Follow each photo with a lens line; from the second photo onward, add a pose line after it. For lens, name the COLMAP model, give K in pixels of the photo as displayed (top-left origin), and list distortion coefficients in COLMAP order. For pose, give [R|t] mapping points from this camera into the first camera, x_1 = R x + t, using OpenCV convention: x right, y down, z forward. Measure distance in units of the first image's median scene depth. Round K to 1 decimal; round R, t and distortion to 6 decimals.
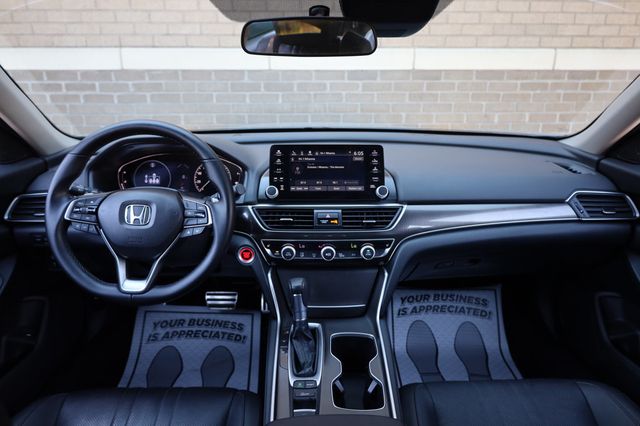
lens RADIAL K [[442.6, 0, 322.0], [0, 442.6, 213.6], [0, 0, 1]] dist [-0.003376, 0.002532]
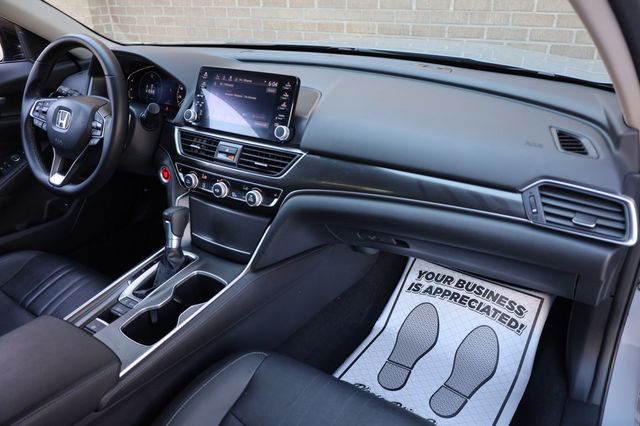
lens RADIAL K [[493.9, 0, 319.9], [0, 493.9, 212.5], [0, 0, 1]] dist [-0.006374, -0.009017]
pose [[0.821773, 0.234656, -0.519255, 0.719291], [-0.151270, 0.968411, 0.198235, -0.099225], [0.549370, -0.084356, 0.831310, 0.235697]]
